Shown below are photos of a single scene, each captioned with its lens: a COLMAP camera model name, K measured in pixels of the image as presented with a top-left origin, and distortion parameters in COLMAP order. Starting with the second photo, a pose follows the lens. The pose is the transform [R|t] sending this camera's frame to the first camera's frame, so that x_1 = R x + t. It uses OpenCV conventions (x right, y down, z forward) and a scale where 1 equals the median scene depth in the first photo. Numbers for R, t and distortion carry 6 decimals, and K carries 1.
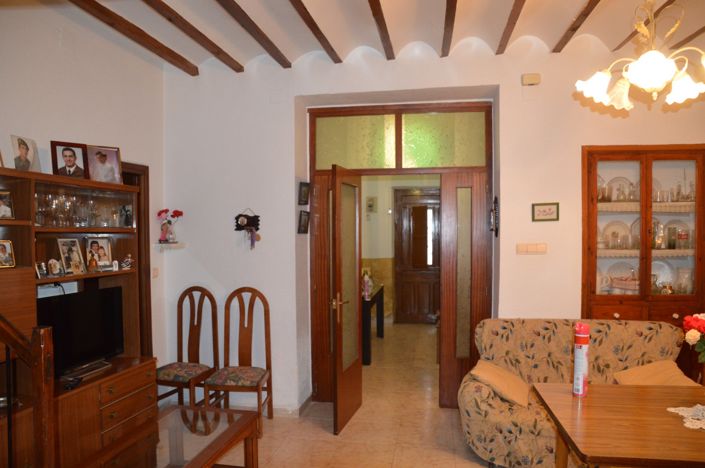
lens RADIAL K [[508.5, 0, 352.9], [0, 508.5, 248.3], [0, 0, 1]] dist [-0.139796, 0.100465]
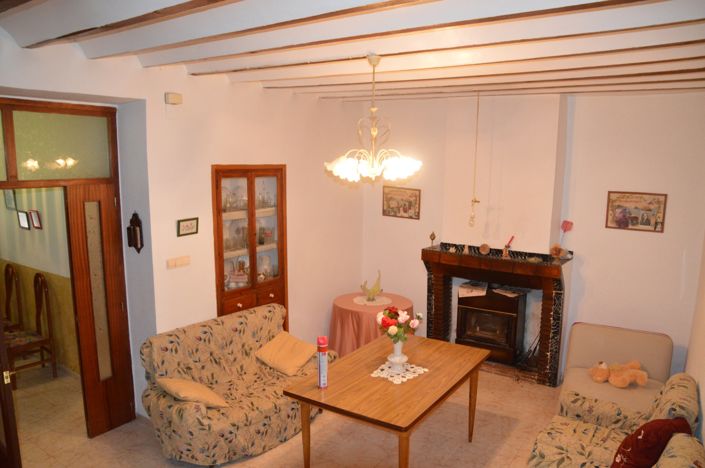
lens RADIAL K [[508.5, 0, 352.9], [0, 508.5, 248.3], [0, 0, 1]] dist [-0.139796, 0.100465]
pose [[0.415267, -0.143198, 0.898358, -0.457828], [0.016976, 0.988581, 0.149732, -0.188416], [-0.909541, -0.046928, 0.412956, 0.235512]]
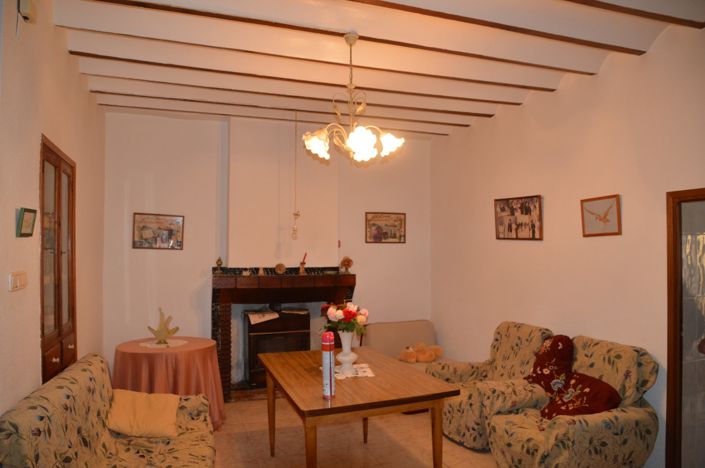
lens RADIAL K [[508.5, 0, 352.9], [0, 508.5, 248.3], [0, 0, 1]] dist [-0.139796, 0.100465]
pose [[-0.479854, 0.013097, 0.877251, -0.377145], [0.035853, 0.999346, 0.004691, -0.028883], [-0.876616, 0.033703, -0.480009, 0.963340]]
